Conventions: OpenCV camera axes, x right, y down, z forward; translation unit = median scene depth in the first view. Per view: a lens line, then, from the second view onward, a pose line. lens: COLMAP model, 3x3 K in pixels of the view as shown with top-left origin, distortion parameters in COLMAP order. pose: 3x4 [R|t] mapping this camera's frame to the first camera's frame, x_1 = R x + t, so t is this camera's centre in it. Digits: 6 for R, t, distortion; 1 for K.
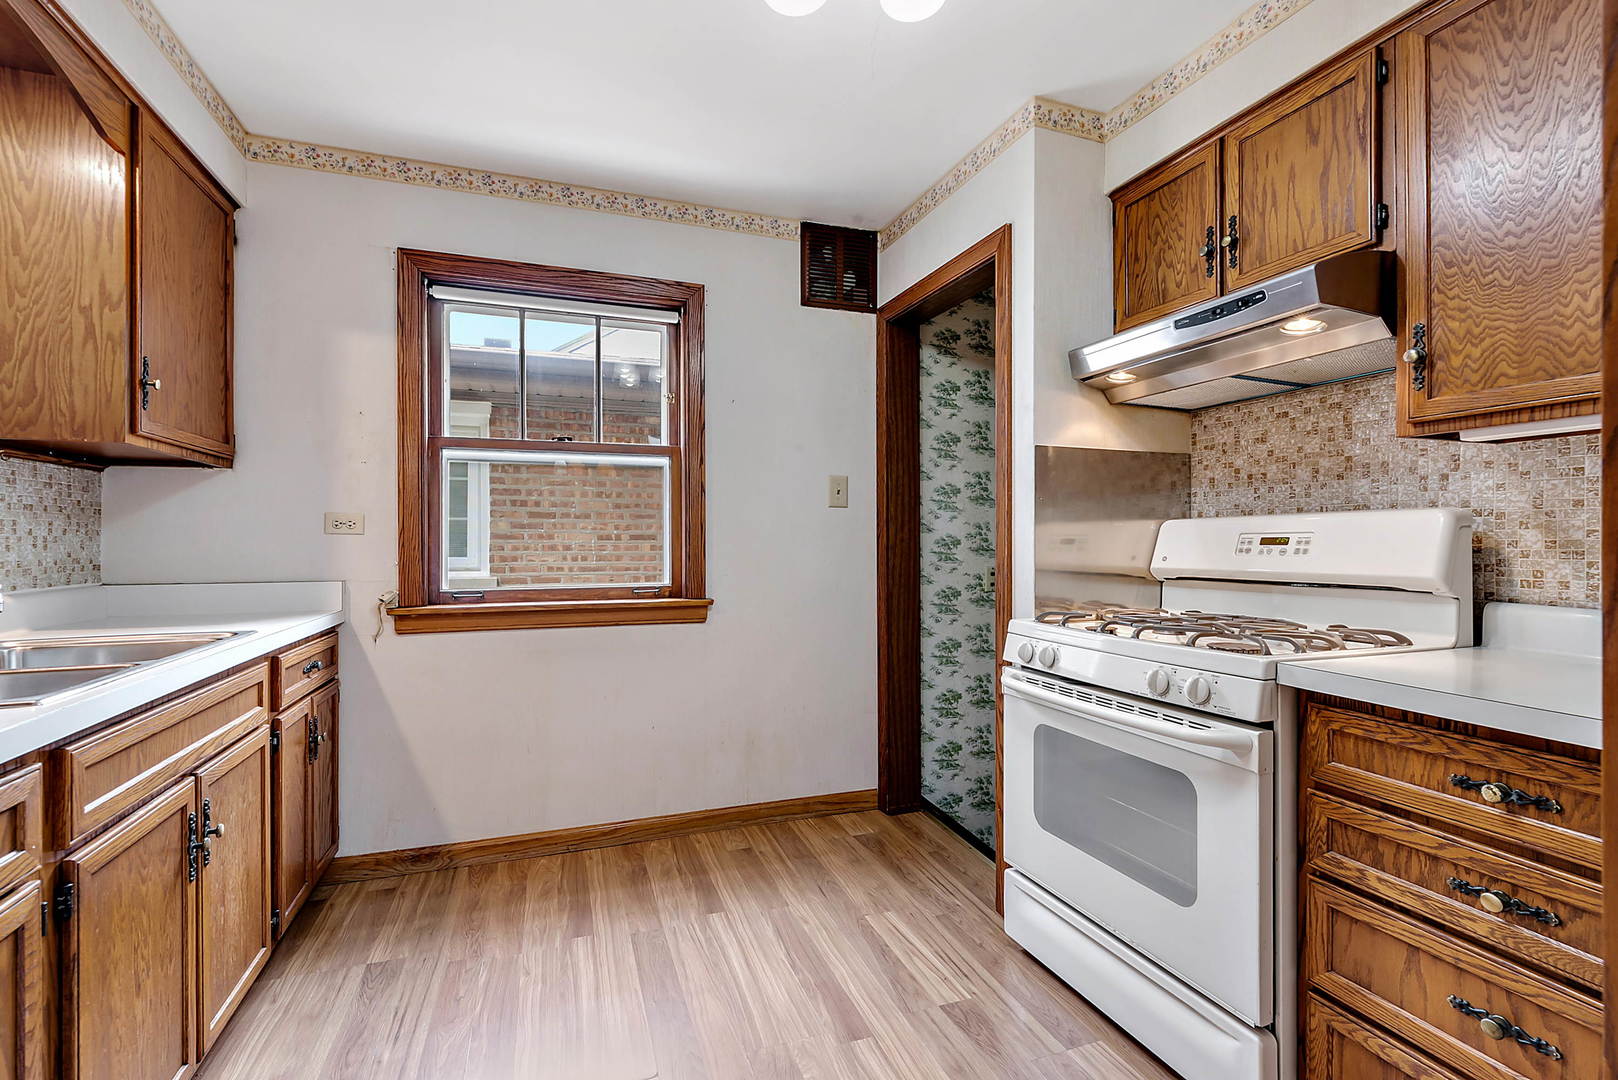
lens RADIAL K [[692.4, 0, 809.0], [0, 692.4, 540.0], [0, 0, 1]] dist [-0.001757, -0.000249]
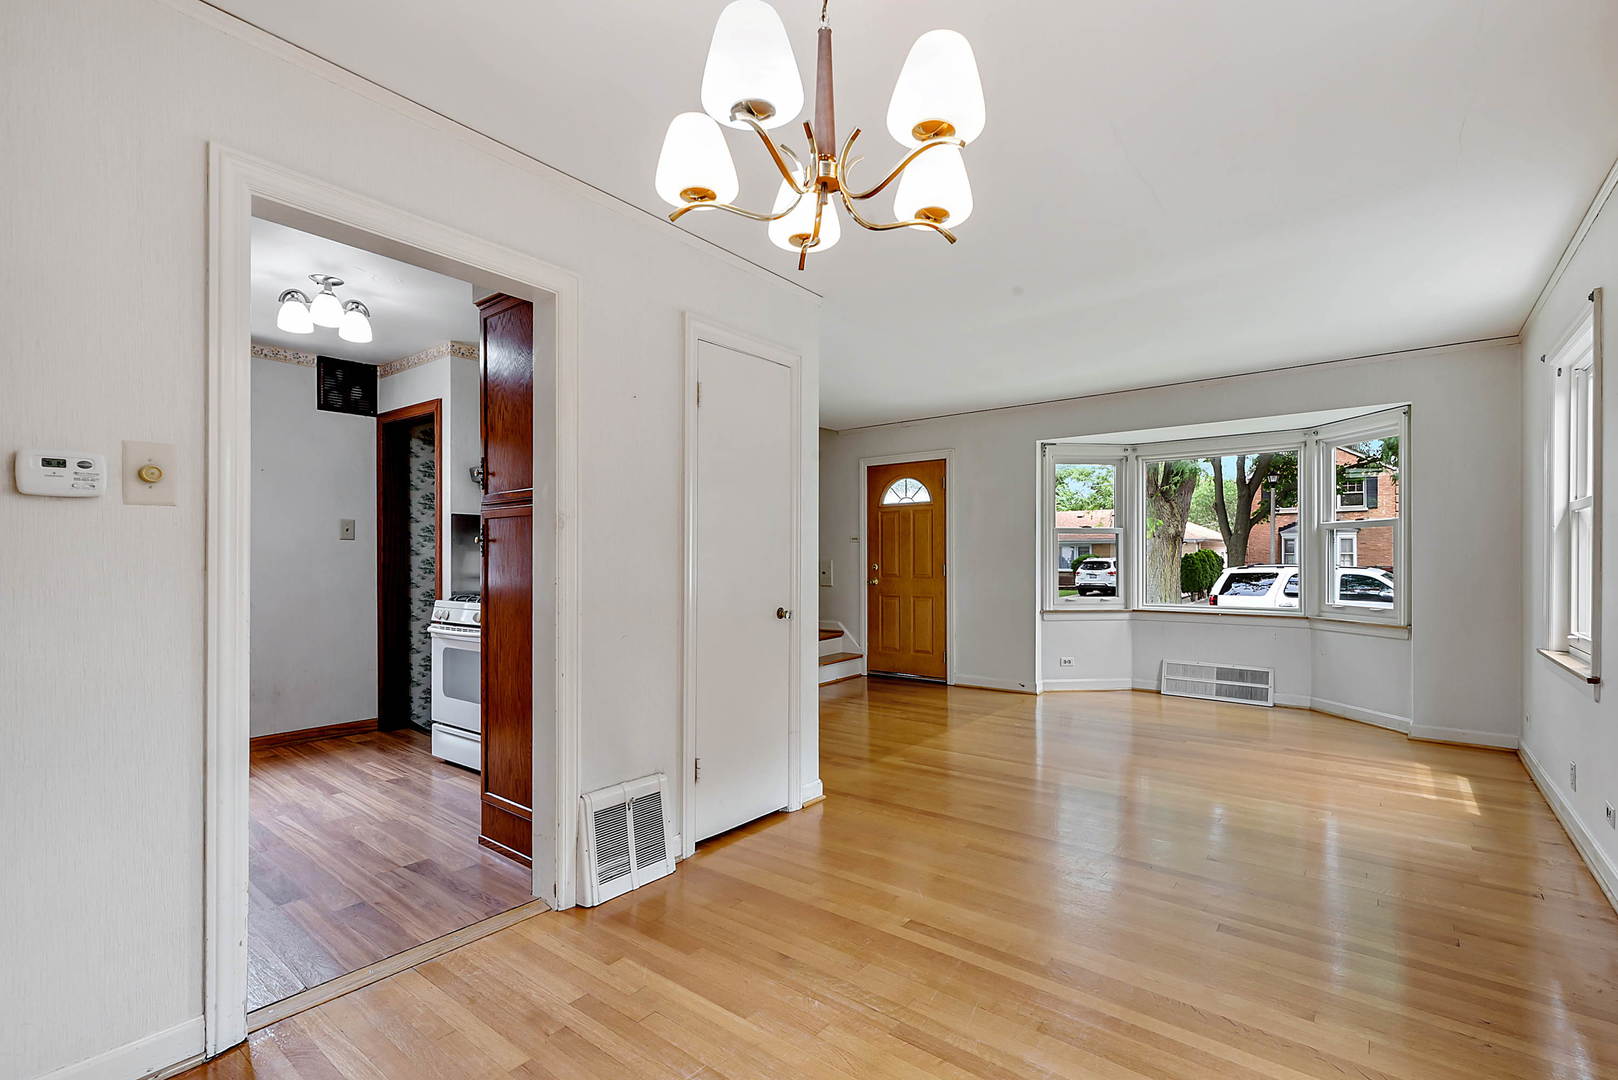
lens RADIAL K [[731.6, 0, 836.8], [0, 731.6, 553.8], [0, 0, 1]] dist [-0.002692, -0.000270]
pose [[0.849021, -0.001634, 0.528357, 0.141688], [0.004268, 0.999984, -0.003765, -0.006052], [-0.528342, 0.005452, 0.849014, -1.275747]]
